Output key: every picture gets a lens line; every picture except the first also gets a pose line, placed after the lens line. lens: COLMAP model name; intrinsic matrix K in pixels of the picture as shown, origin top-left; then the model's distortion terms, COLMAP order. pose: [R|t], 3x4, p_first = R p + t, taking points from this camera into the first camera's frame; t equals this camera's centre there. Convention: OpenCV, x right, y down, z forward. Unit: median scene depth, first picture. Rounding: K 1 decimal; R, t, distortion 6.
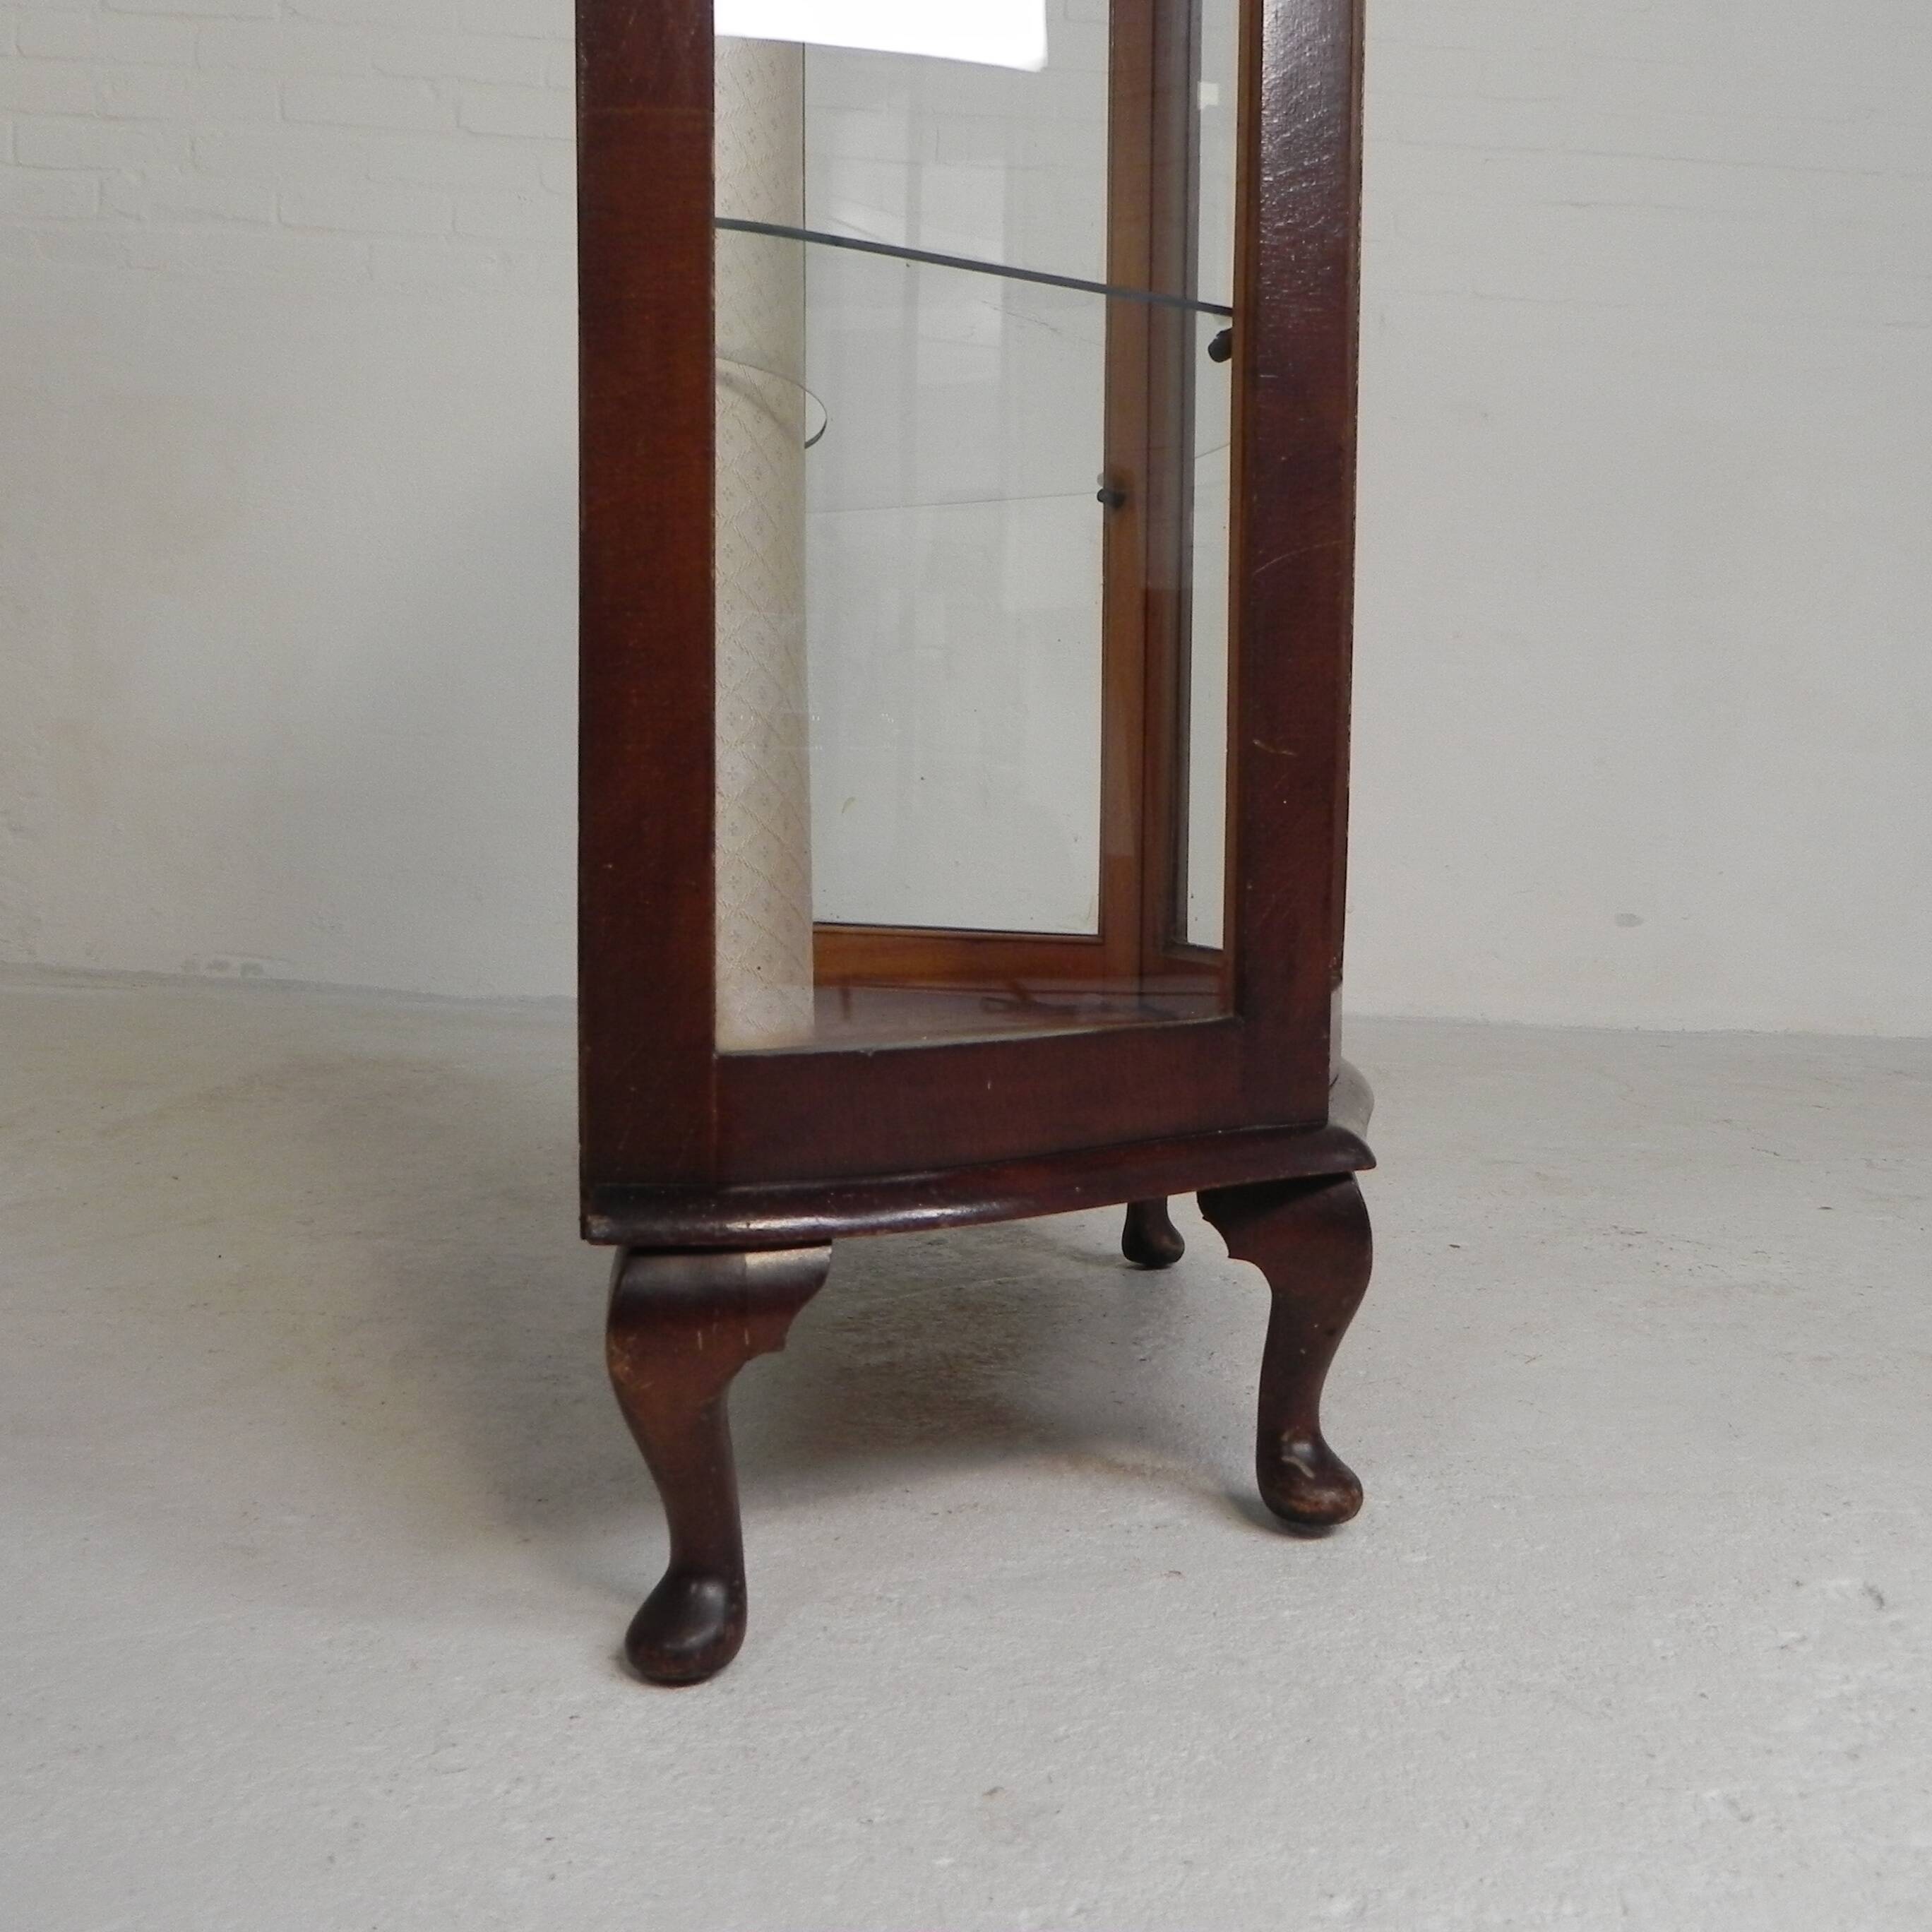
lens RADIAL K [[1936.1, 0, 966.6], [0, 1936.1, 972.0], [0, 0, 1]] dist [-0.017121, 0.000460]
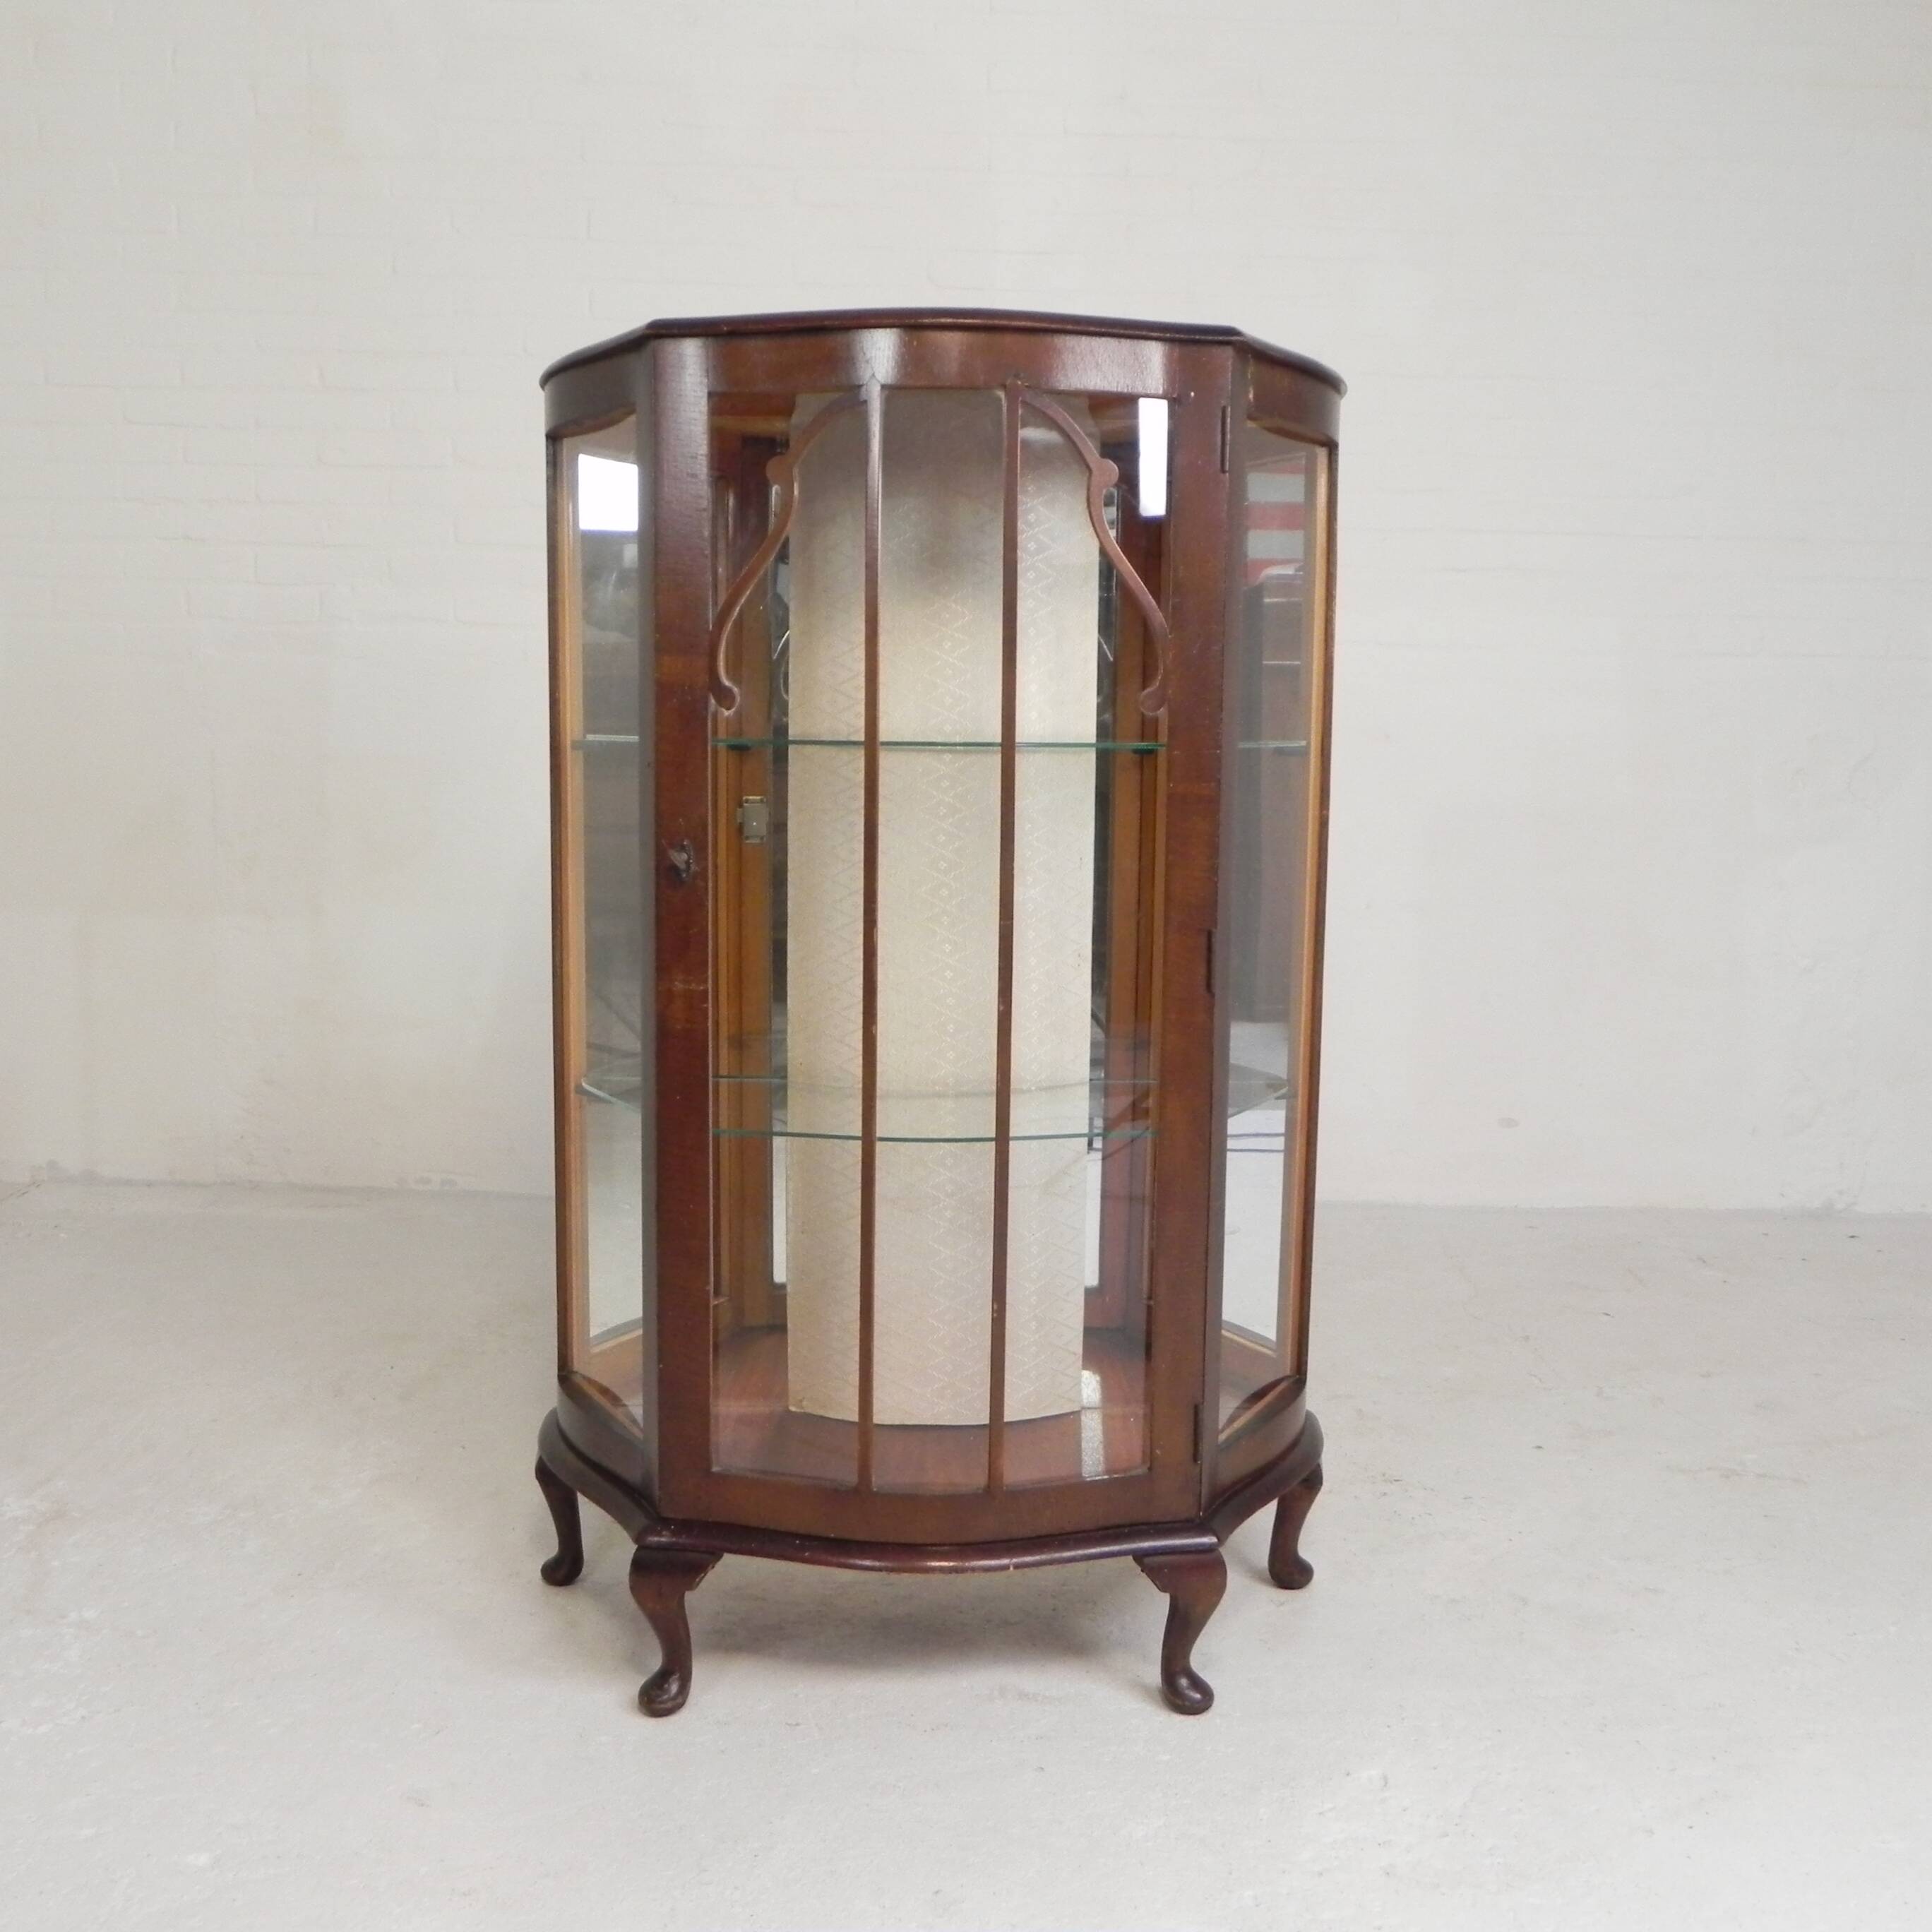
lens RADIAL K [[1936.1, 0, 966.6], [0, 1936.1, 972.0], [0, 0, 1]] dist [-0.017121, 0.000460]
pose [[0.999083, -0.018237, -0.038741, 0.120618], [0.019251, 0.999478, 0.025960, -0.564553], [0.038248, -0.026682, 0.998912, -0.981467]]
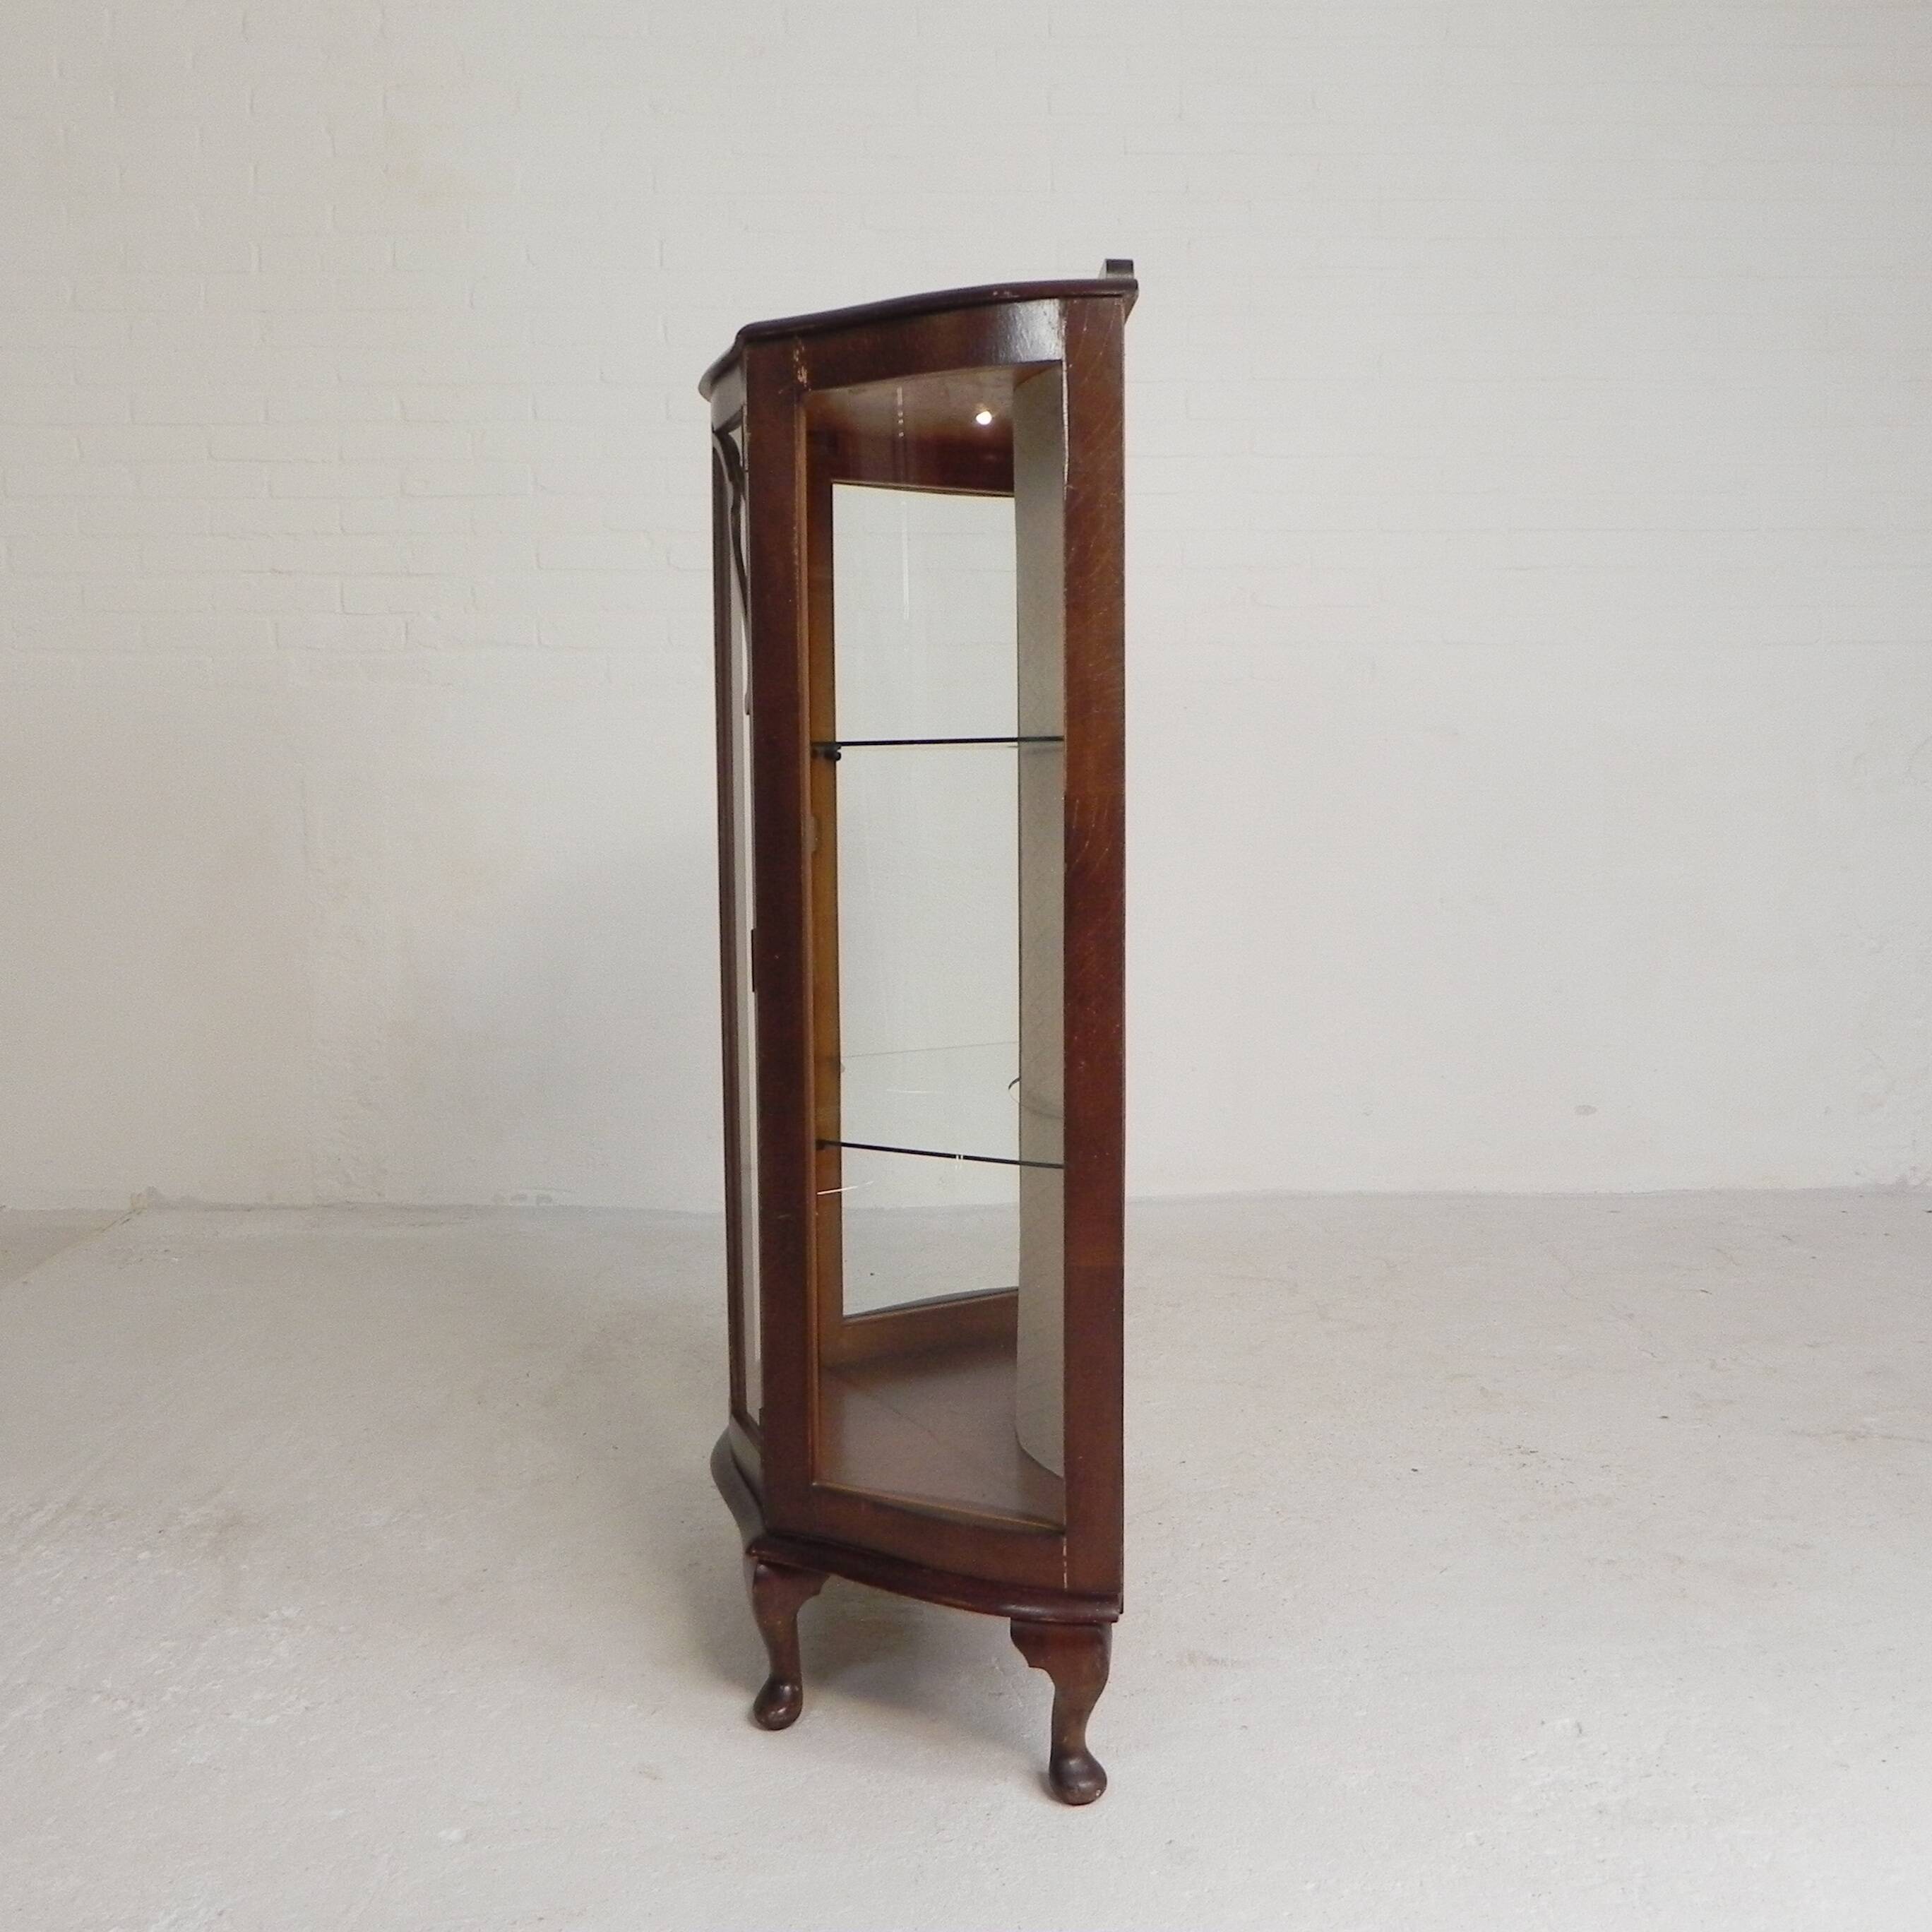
lens RADIAL K [[1941.9, 0, 966.0], [0, 1941.9, 966.0], [0, 0, 1]] dist [-0.016887, -0.000736]
pose [[0.998303, -0.046662, -0.034839, -0.079916], [0.047129, 0.998808, 0.012685, -0.540980], [0.034206, -0.014305, 0.999312, -1.071574]]
